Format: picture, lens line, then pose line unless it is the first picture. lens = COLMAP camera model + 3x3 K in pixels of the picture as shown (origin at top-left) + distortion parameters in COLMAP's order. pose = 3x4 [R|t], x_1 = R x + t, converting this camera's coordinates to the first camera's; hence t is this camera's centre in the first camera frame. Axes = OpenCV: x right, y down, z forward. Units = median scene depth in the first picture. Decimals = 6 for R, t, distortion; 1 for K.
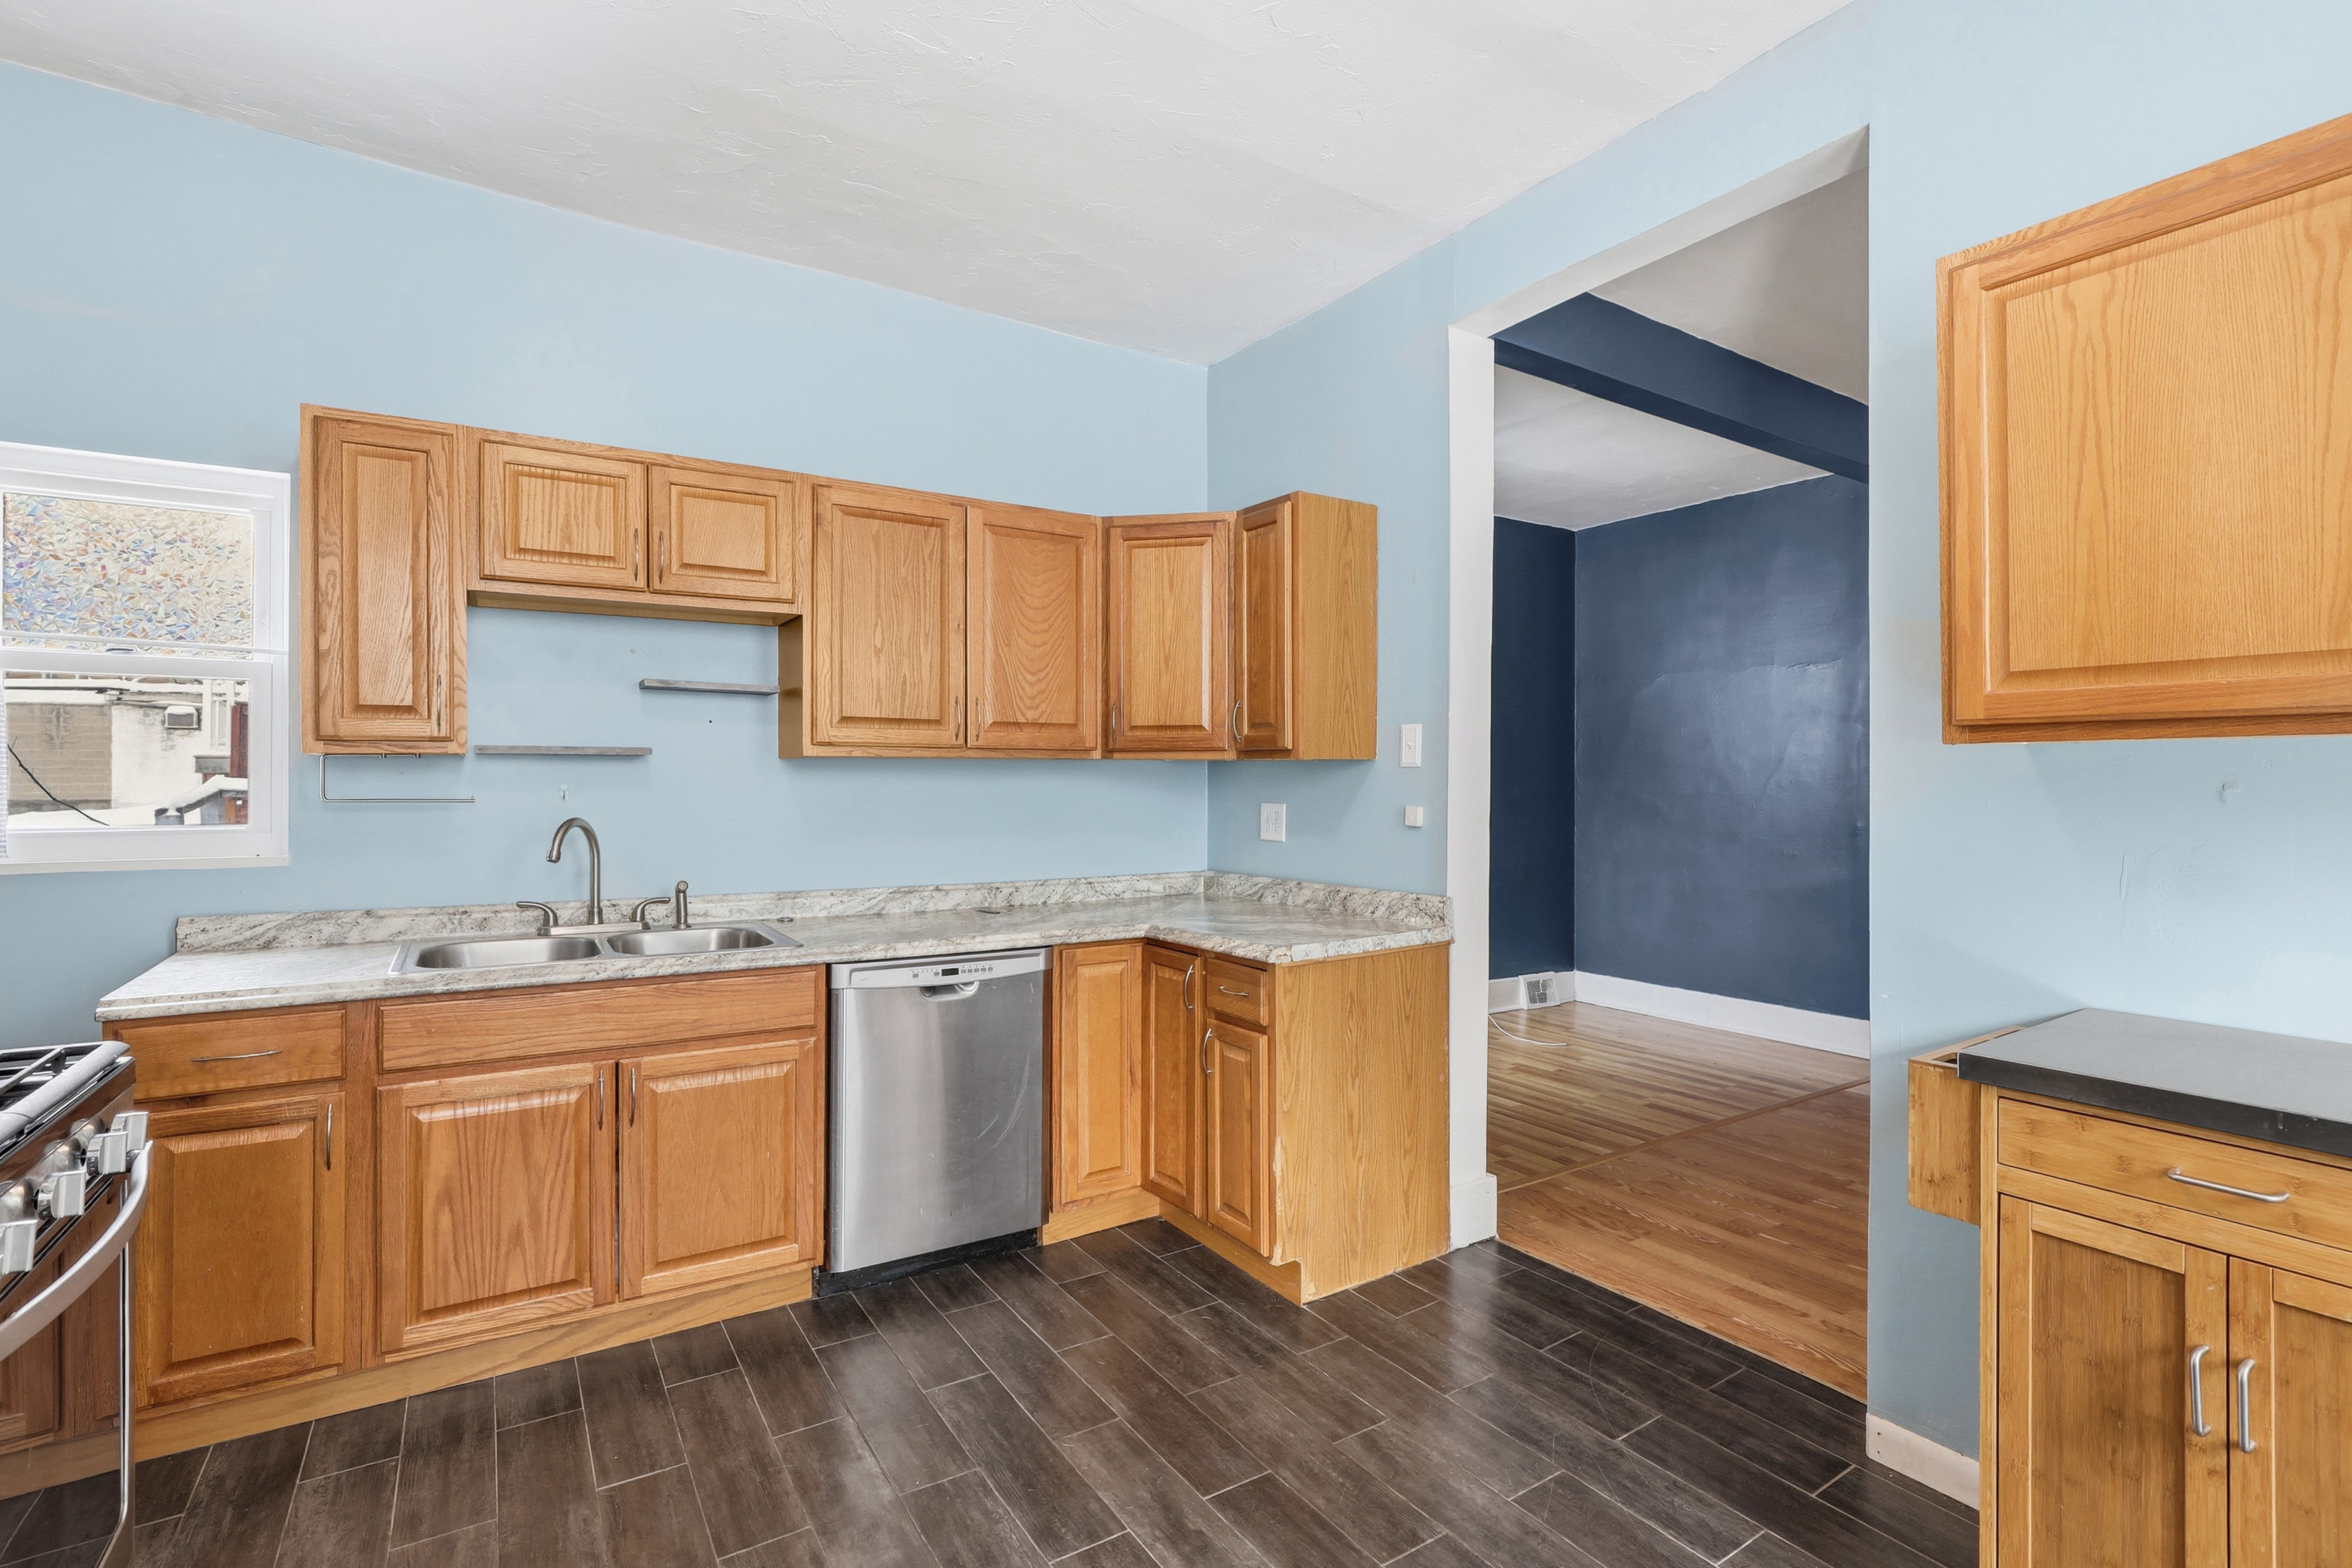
lens RADIAL K [[1092.1, 0, 1188.1], [0, 1092.1, 774.3], [0, 0, 1]] dist [-0.015600, 0.003387]
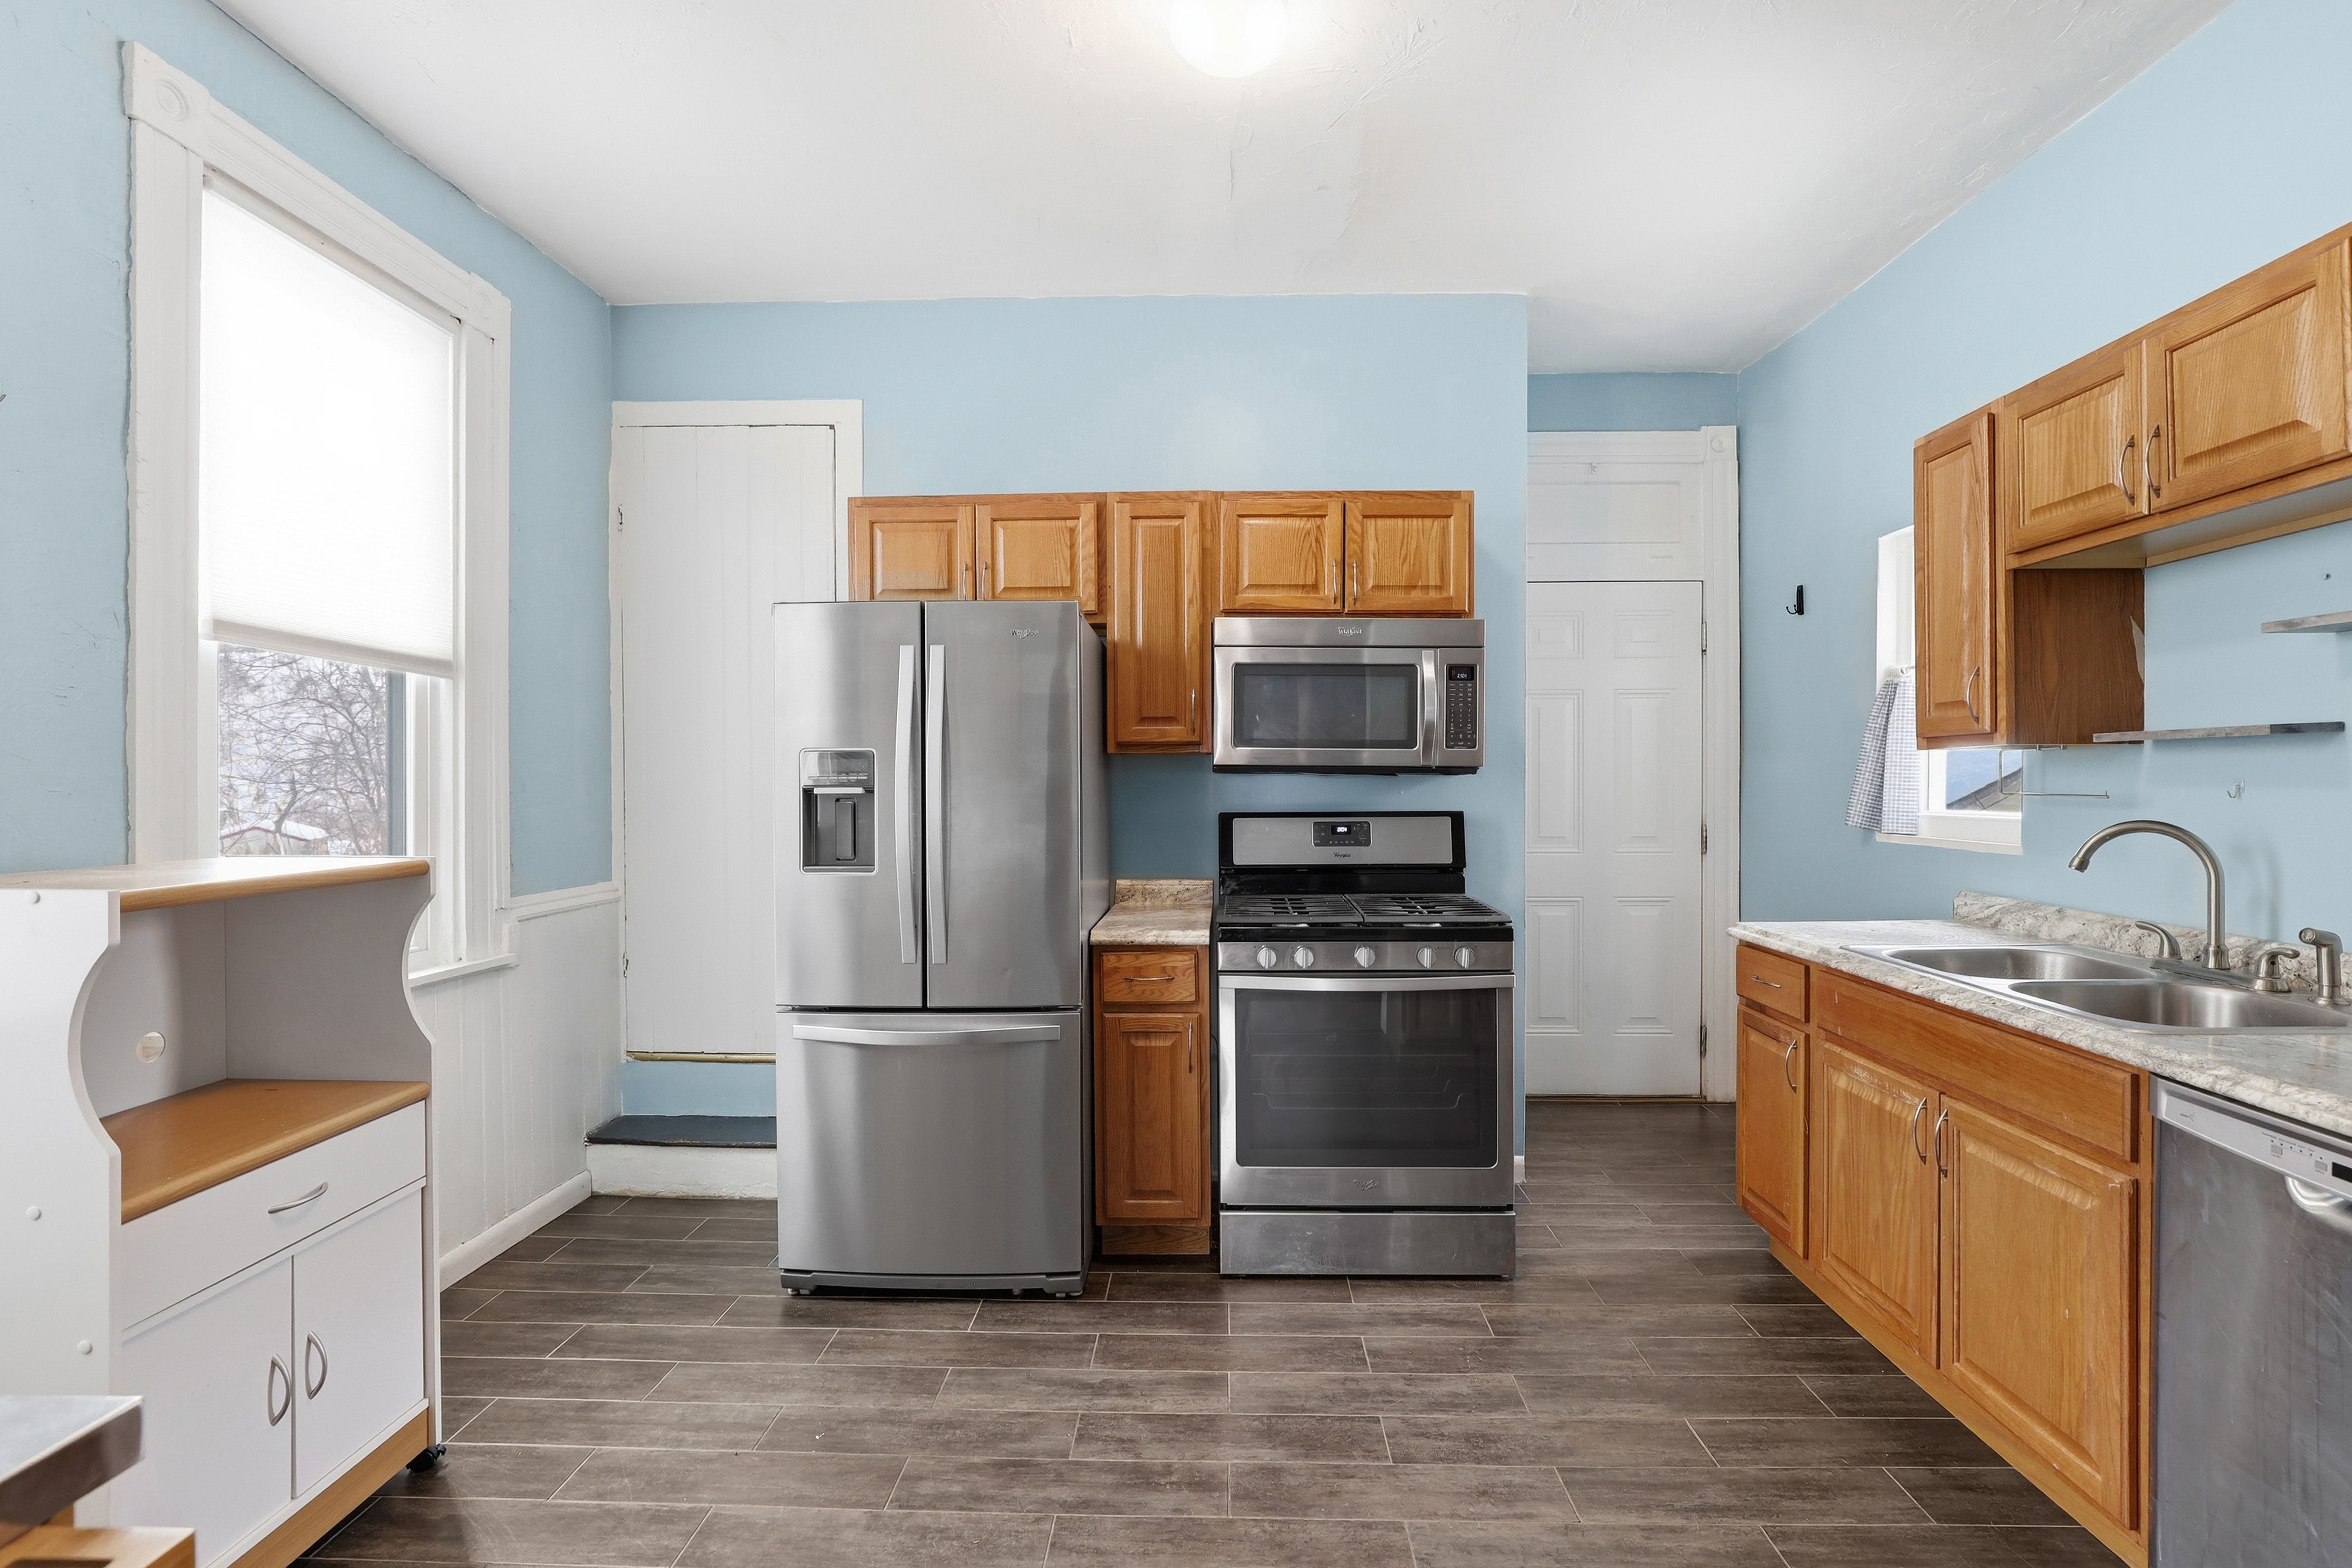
lens RADIAL K [[1092.1, 0, 1194.1], [0, 1092.1, 781.4], [0, 0, 1]] dist [-0.015600, 0.003387]
pose [[-0.567504, 0.001820, -0.823369, 0.450695], [0.005647, 0.999983, -0.001682, 0.008980], [0.823351, -0.005605, -0.567504, 0.853487]]
